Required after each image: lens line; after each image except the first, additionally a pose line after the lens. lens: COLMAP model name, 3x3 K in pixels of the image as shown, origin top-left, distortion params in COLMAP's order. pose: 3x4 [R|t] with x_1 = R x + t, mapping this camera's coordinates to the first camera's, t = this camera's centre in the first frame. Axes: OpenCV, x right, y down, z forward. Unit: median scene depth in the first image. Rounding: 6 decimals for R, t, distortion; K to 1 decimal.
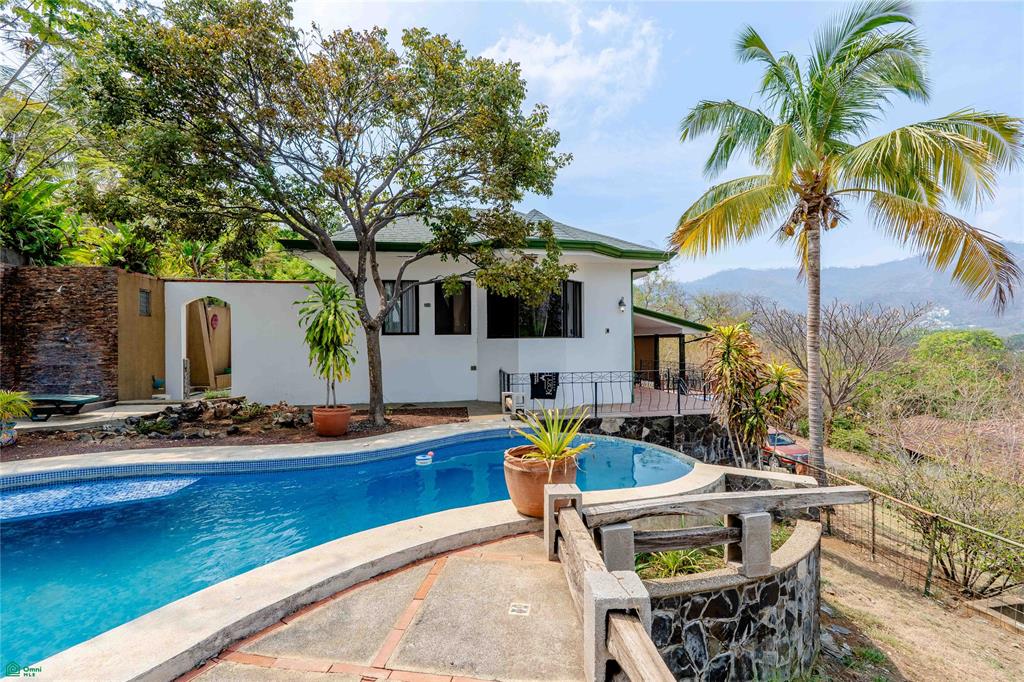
lens RADIAL K [[481.9, 0, 518.6], [0, 481.9, 336.5], [0, 0, 1]] dist [-0.002279, -0.000016]
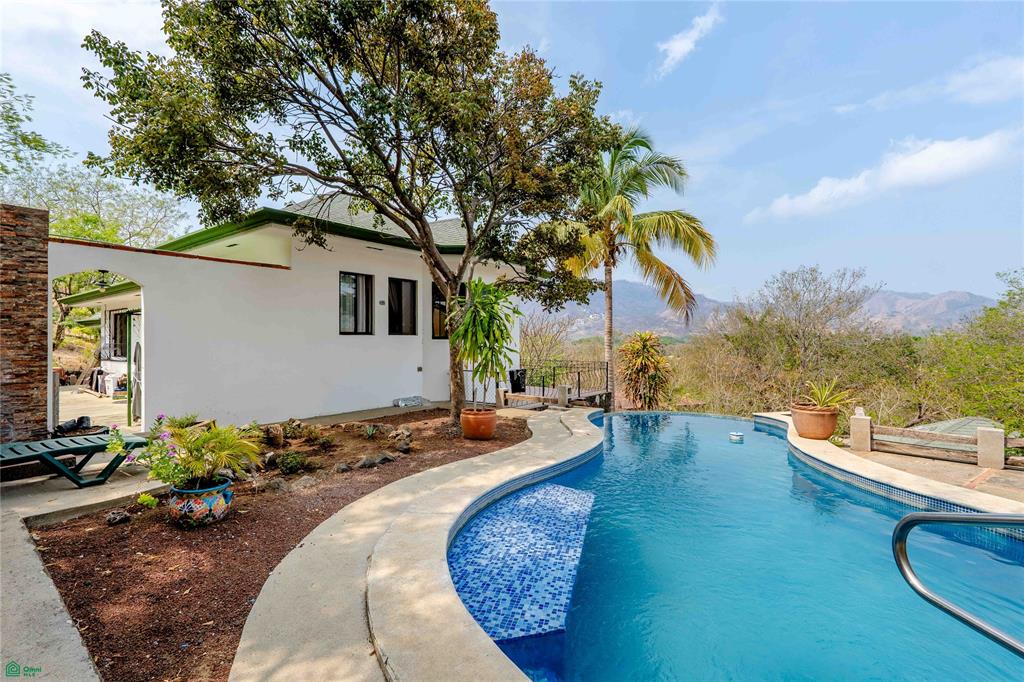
lens RADIAL K [[481.9, 0, 518.6], [0, 481.9, 336.5], [0, 0, 1]] dist [-0.002279, -0.000016]
pose [[0.703967, 0.010350, 0.710158, -0.662148], [-0.011334, 0.999930, -0.003339, -0.000271], [-0.710143, -0.005699, 0.704035, 0.159873]]
